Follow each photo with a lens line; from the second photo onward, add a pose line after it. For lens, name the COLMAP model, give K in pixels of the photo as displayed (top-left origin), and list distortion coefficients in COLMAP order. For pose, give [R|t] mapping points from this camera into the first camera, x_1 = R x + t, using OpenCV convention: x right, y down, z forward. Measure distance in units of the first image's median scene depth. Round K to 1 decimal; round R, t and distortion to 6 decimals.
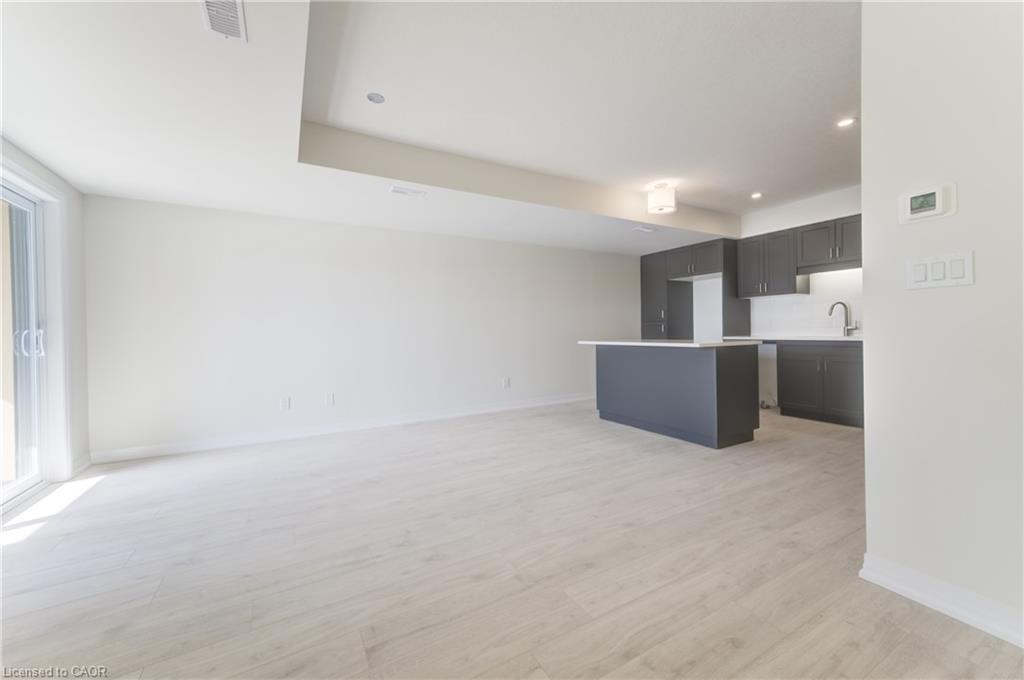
lens RADIAL K [[393.9, 0, 508.0], [0, 393.9, 332.7], [0, 0, 1]] dist [0.003237, 0.000319]
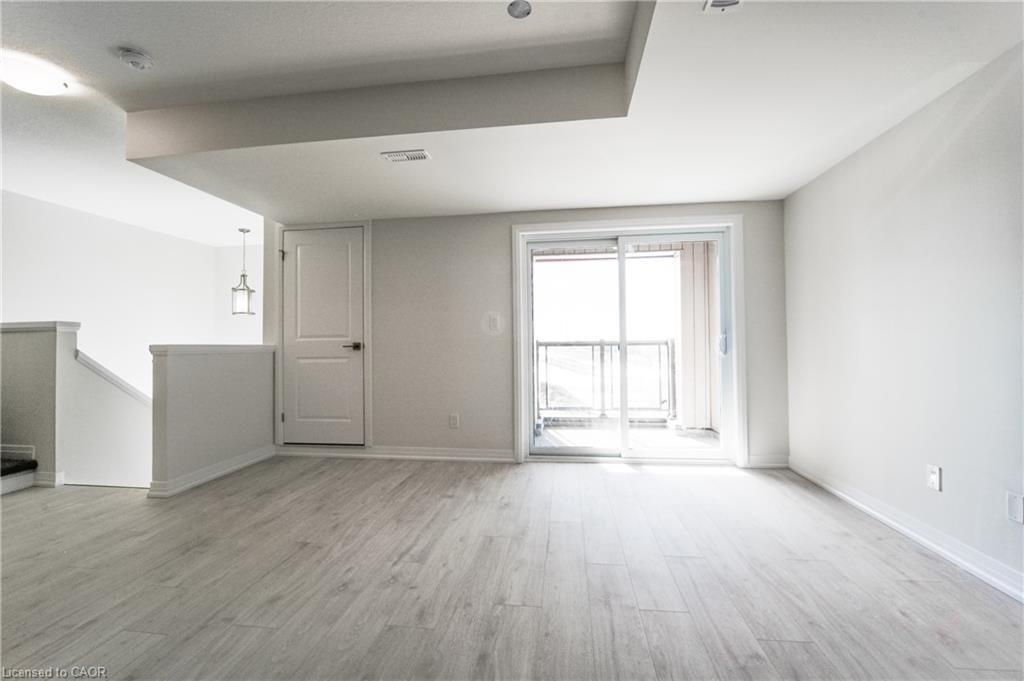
lens RADIAL K [[416.1, 0, 512.0], [0, 416.1, 340.5], [0, 0, 1]] dist [-0.017402, -0.000629]
pose [[-0.596830, 0.016706, -0.802194, 0.175483], [0.018133, 0.999809, 0.007331, -0.009667], [0.802163, -0.010171, -0.597018, 0.959823]]
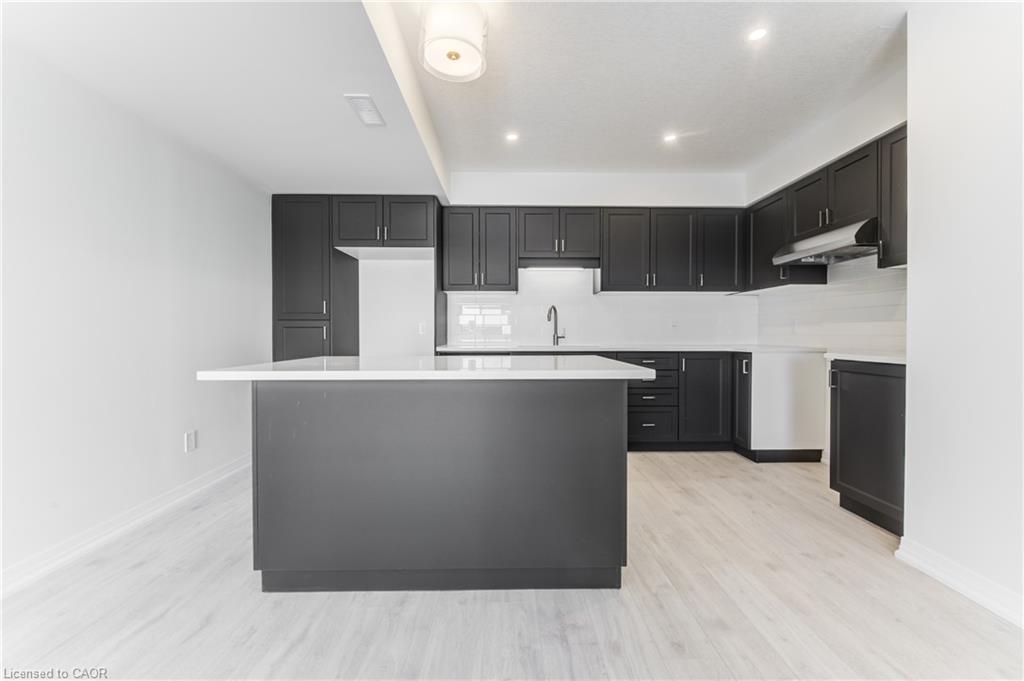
lens RADIAL K [[398.5, 0, 512.0], [0, 398.5, 340.5], [0, 0, 1]] dist [-0.001746, -0.000164]
pose [[0.479991, 0.003085, 0.877268, 0.045759], [-0.003635, 0.999992, -0.001527, -0.000077], [-0.877266, -0.002456, 0.479998, 0.821721]]
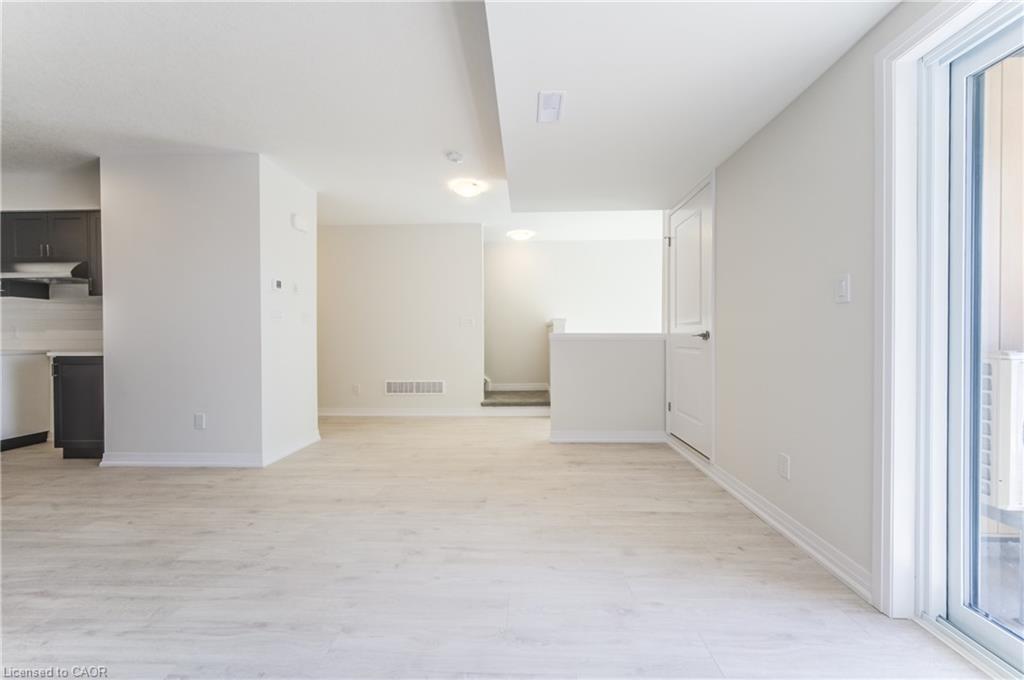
lens RADIAL K [[400.0, 0, 516.9], [0, 400.0, 339.1], [0, 0, 1]] dist [-0.001084, -0.000576]
pose [[-0.856727, 0.015210, 0.515546, -0.534547], [0.019022, 0.999817, 0.002113, 0.005102], [-0.515419, 0.011617, -0.856859, 0.915086]]
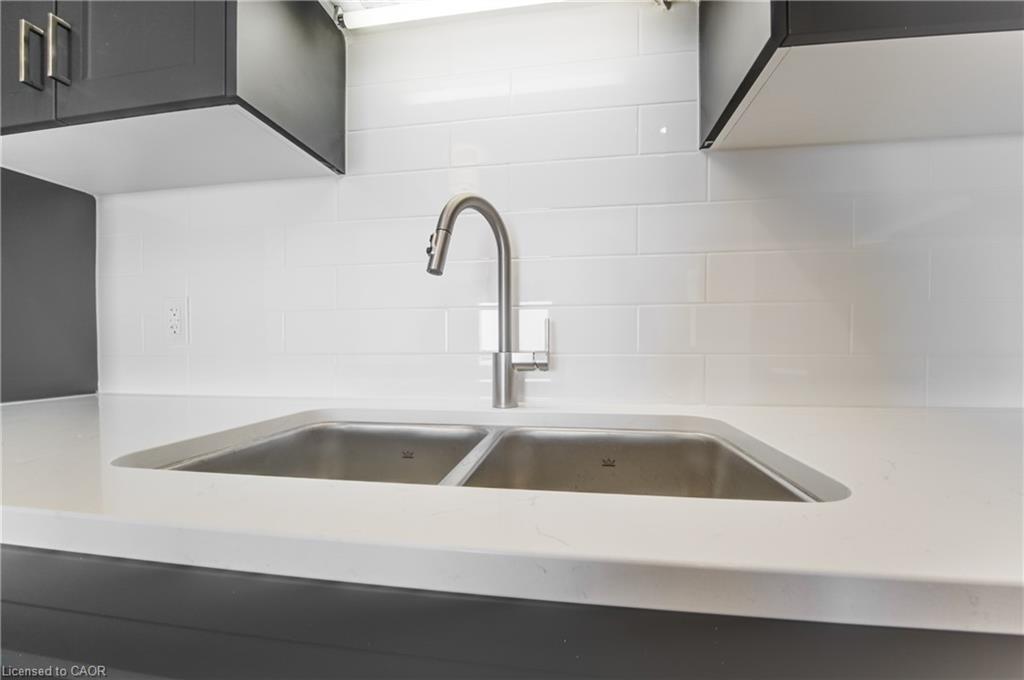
lens RADIAL K [[416.1, 0, 512.0], [0, 416.1, 340.0], [0, 0, 1]] dist [-0.017402, -0.000629]
pose [[0.613005, 0.027249, 0.789609, 0.884234], [-0.004536, 0.999510, -0.030971, -0.018673], [-0.790066, 0.015404, 0.612828, 1.095446]]
